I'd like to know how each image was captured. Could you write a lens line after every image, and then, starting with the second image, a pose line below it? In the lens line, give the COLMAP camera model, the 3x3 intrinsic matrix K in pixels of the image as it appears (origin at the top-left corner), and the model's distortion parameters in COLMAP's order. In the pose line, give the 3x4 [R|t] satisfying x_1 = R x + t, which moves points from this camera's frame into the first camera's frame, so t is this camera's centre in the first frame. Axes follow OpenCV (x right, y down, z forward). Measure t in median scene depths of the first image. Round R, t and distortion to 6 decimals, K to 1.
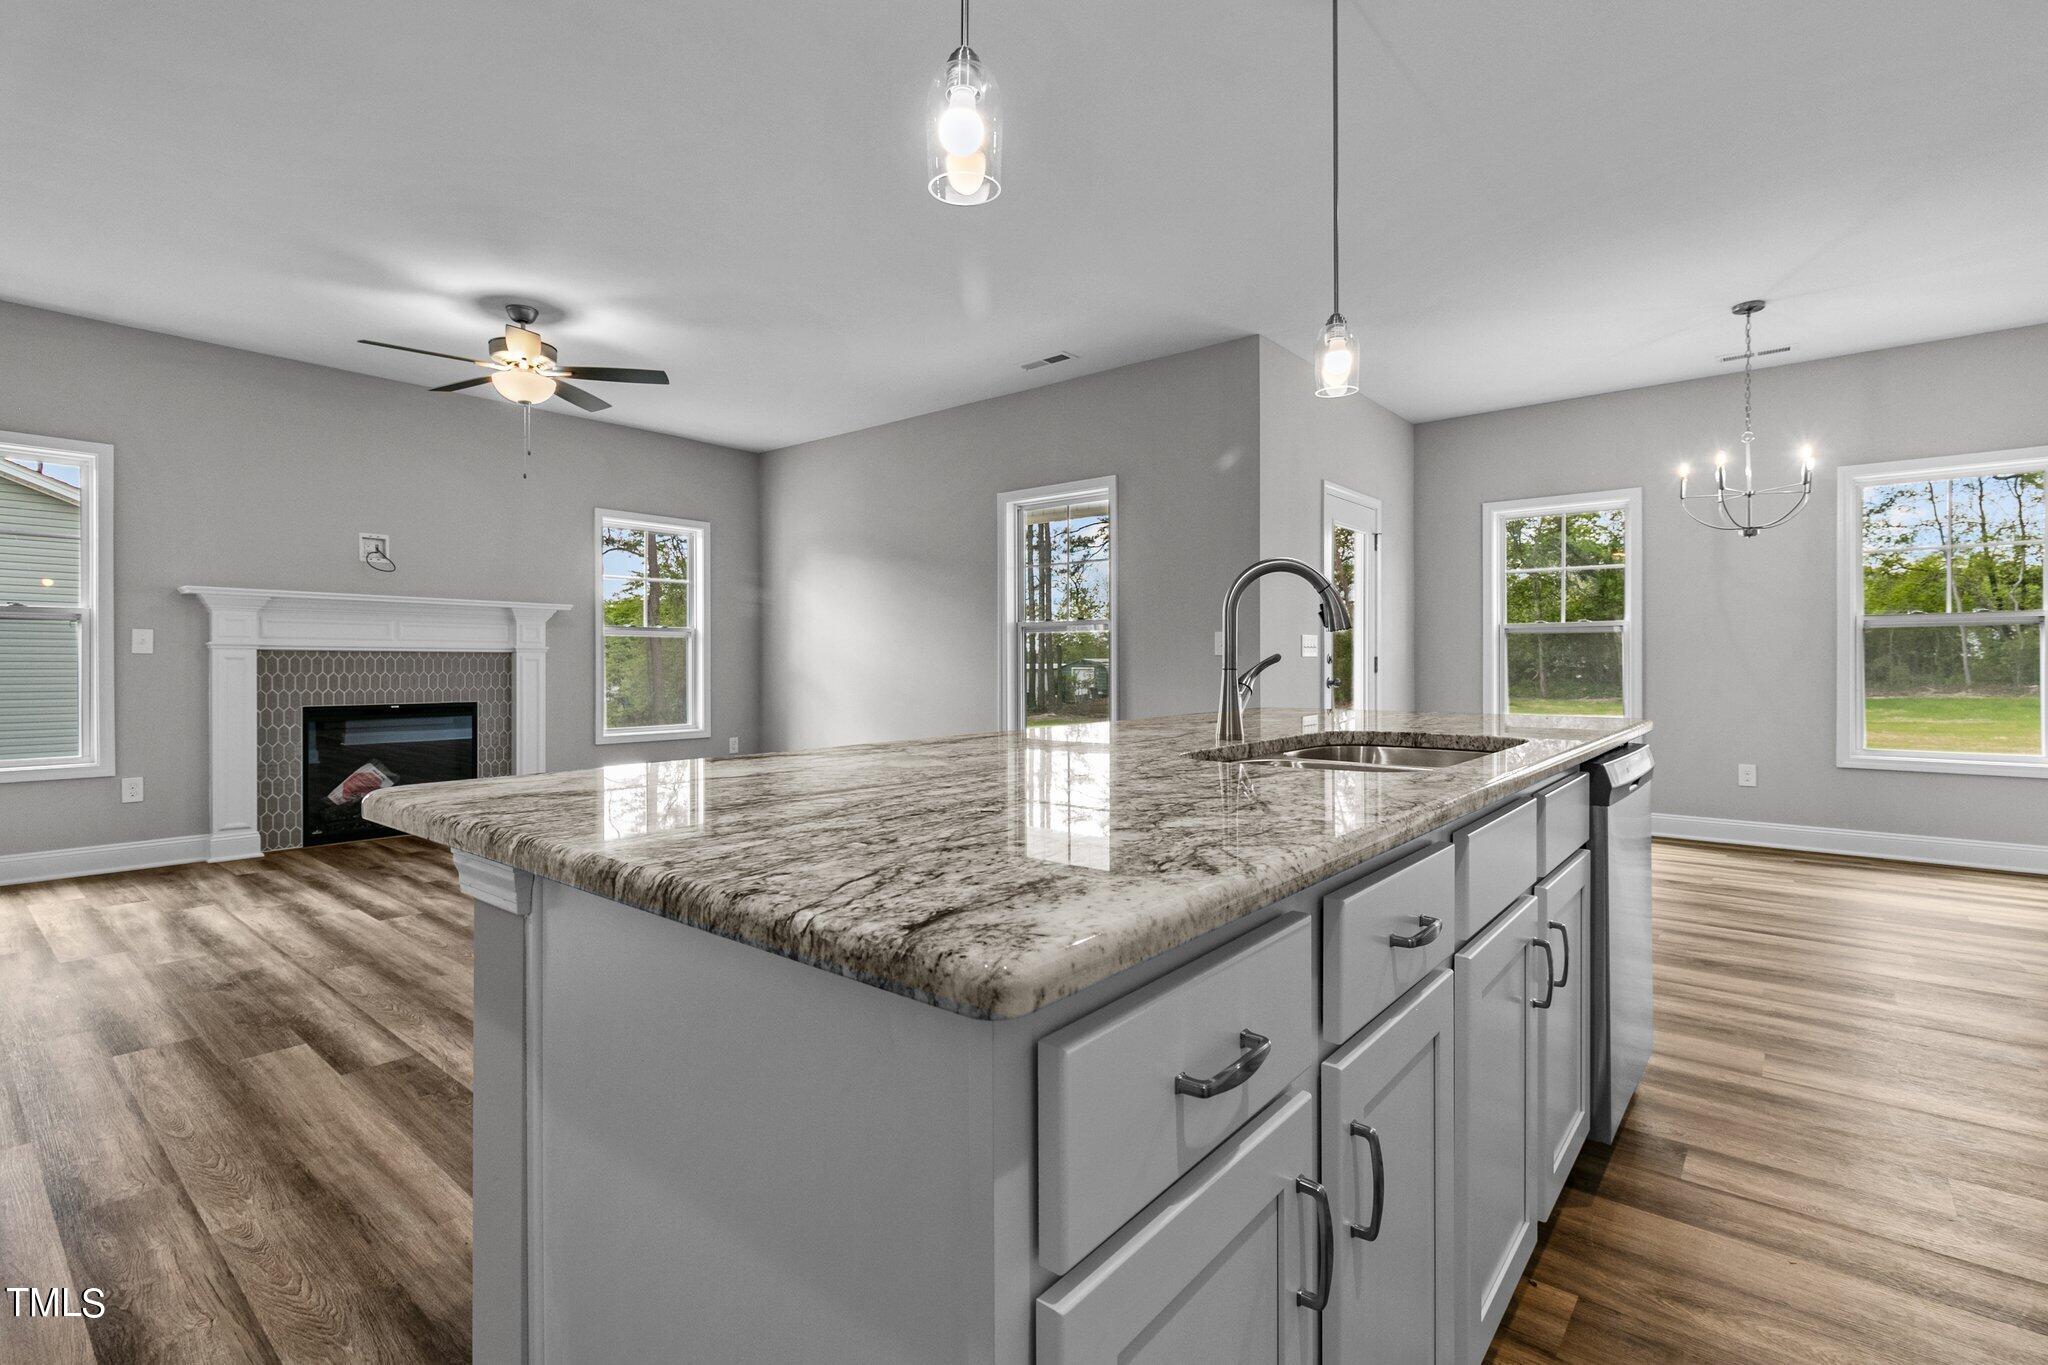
lens RADIAL K [[951.9, 0, 1013.8], [0, 951.9, 670.8], [0, 0, 1]] dist [0.004085, -0.000331]
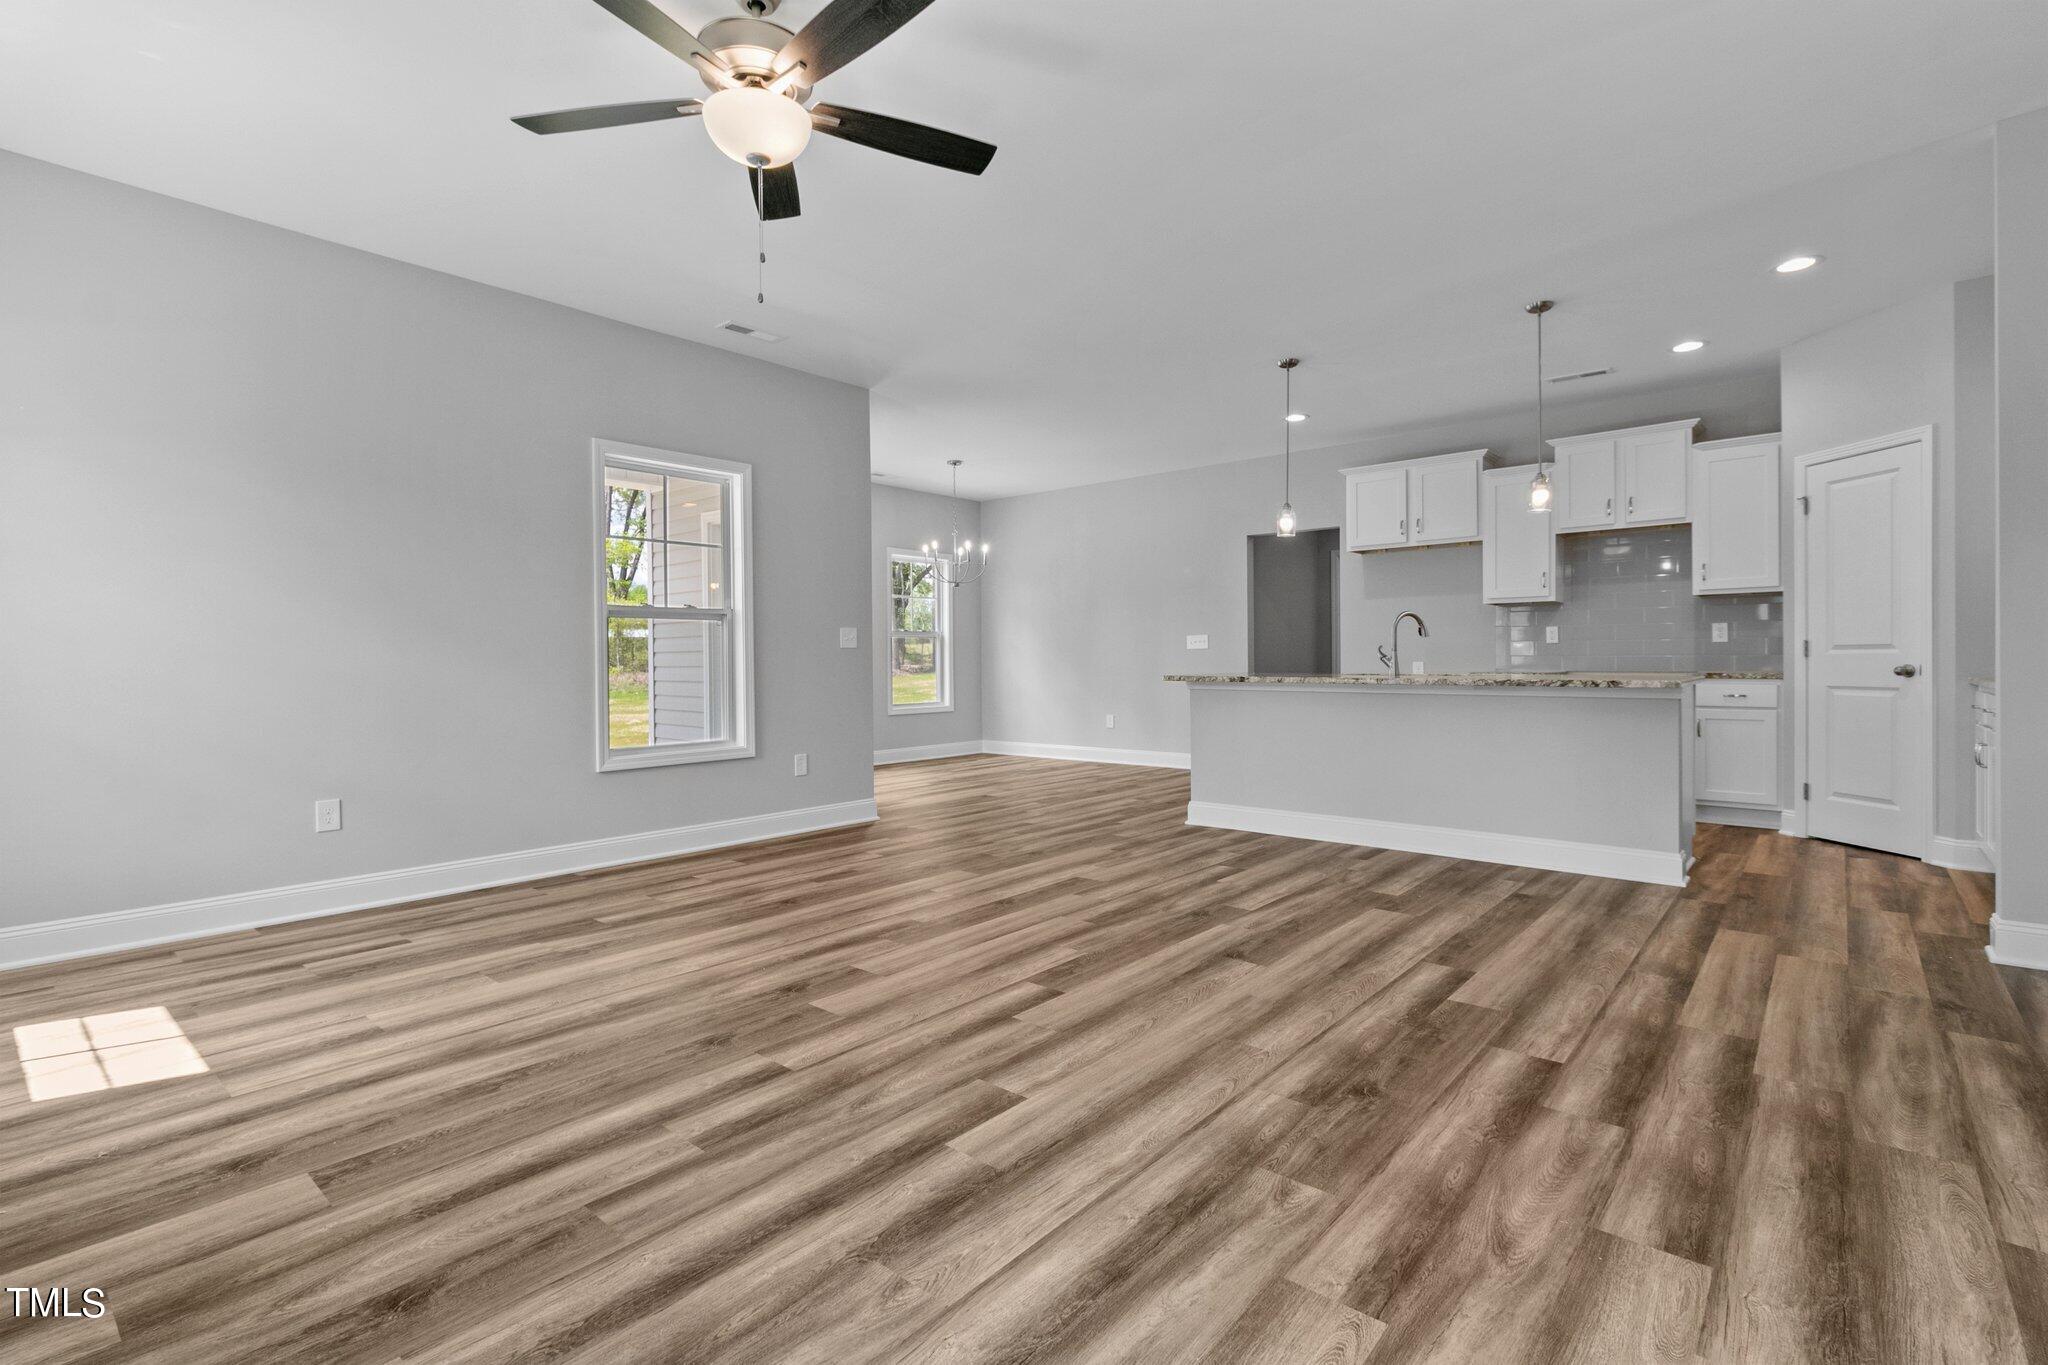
lens RADIAL K [[951.9, 0, 1023.3], [0, 951.9, 675.9], [0, 0, 1]] dist [0.004085, -0.000331]
pose [[0.001326, -0.016748, 0.999859, -0.907234], [0.017680, 0.999704, 0.016722, 0.001947], [-0.999843, 0.017656, 0.001621, 0.738507]]
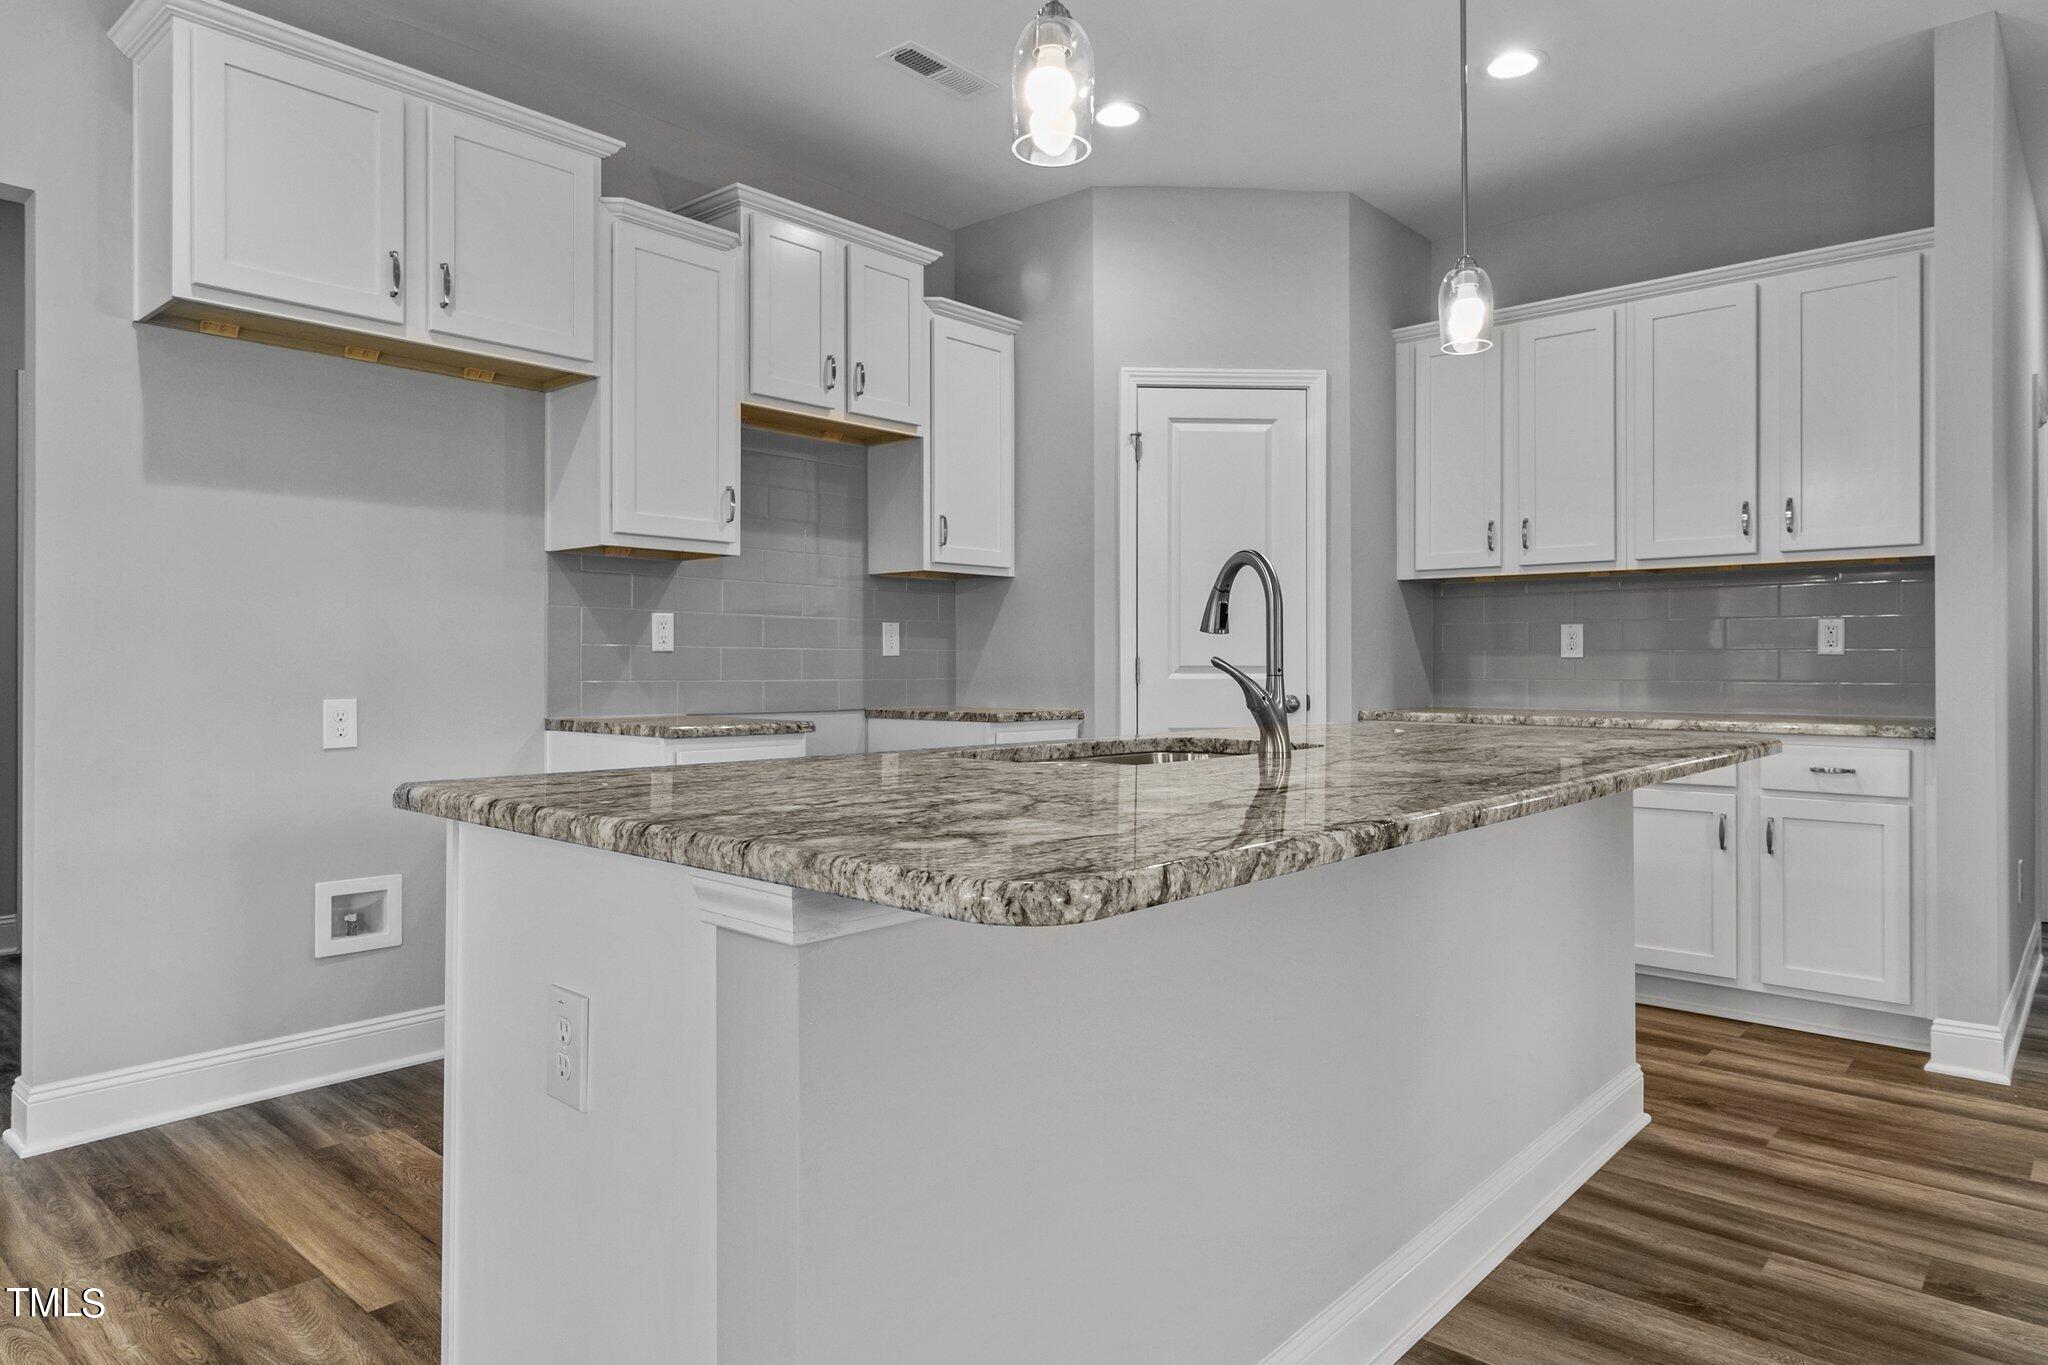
lens RADIAL K [[1210.4, 0, 1008.3], [0, 1210.4, 681.9], [0, 0, 1]] dist [-0.000997, -0.004958]
pose [[-0.998978, -0.004153, 0.045008, 0.140651], [-0.003050, 0.999694, 0.024541, -0.007475], [-0.045096, 0.024379, -0.998685, 0.735495]]
